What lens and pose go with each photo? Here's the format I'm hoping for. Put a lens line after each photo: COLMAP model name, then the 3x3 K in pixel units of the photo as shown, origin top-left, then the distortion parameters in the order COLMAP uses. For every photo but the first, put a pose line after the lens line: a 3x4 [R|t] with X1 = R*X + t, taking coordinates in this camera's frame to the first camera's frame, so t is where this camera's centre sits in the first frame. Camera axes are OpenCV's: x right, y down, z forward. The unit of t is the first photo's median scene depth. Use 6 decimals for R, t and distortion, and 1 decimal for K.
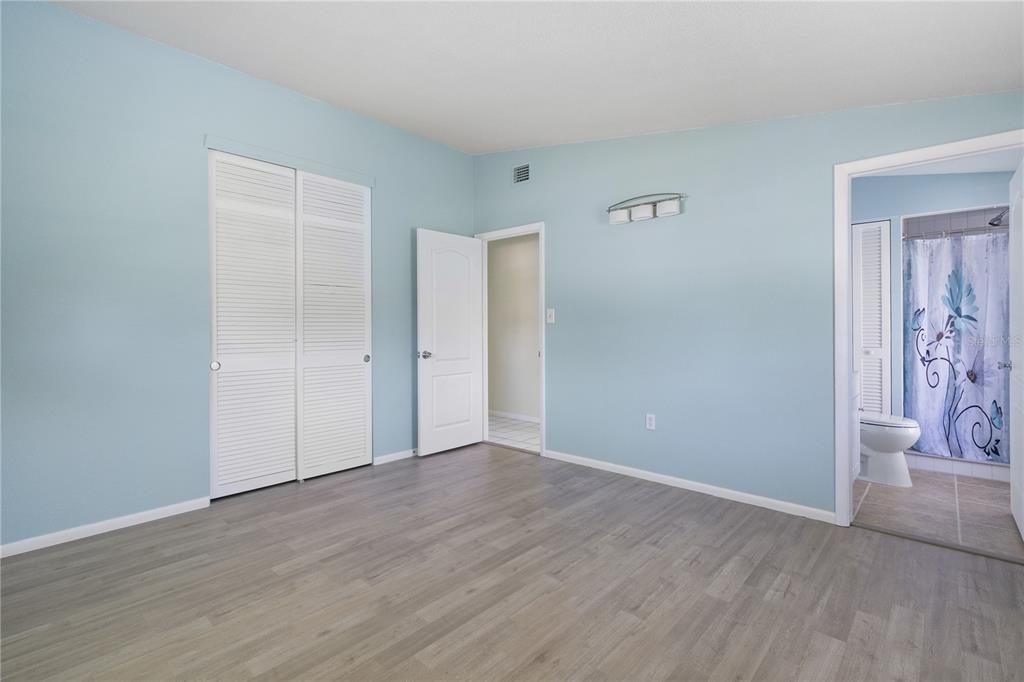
lens RADIAL K [[477.2, 0, 516.6], [0, 477.2, 330.3], [0, 0, 1]] dist [0.003180, -0.000461]
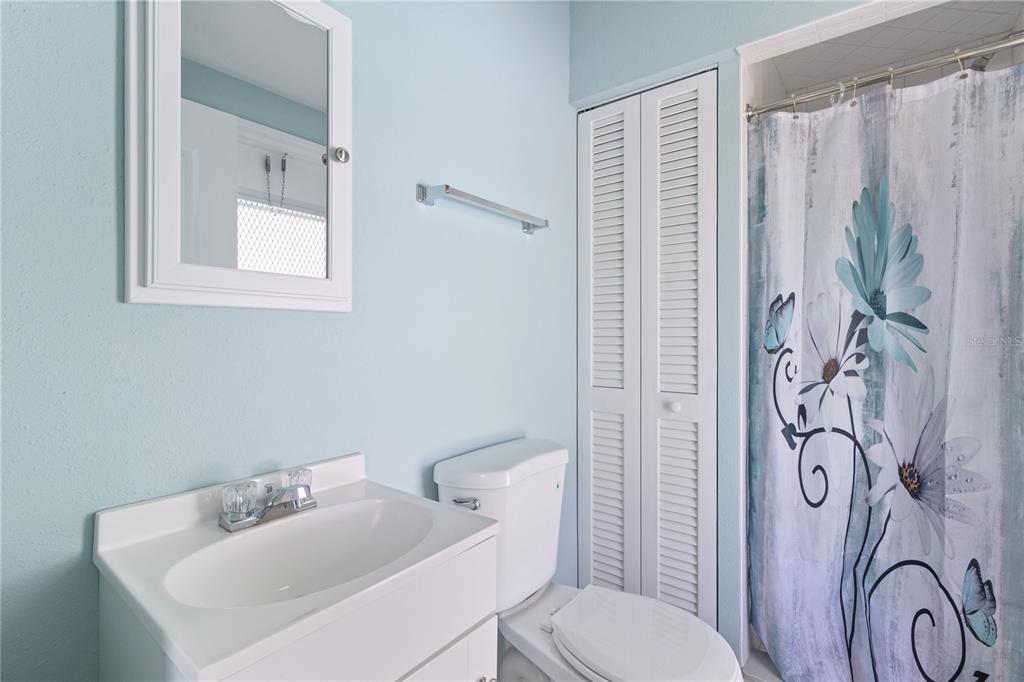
lens RADIAL K [[477.2, 0, 512.8], [0, 477.2, 336.3], [0, 0, 1]] dist [0.003180, -0.000461]
pose [[0.997238, 0.007606, 0.073885, 0.613936], [-0.007463, 0.999970, -0.002206, -0.010651], [-0.073899, 0.001649, 0.997264, 0.651739]]
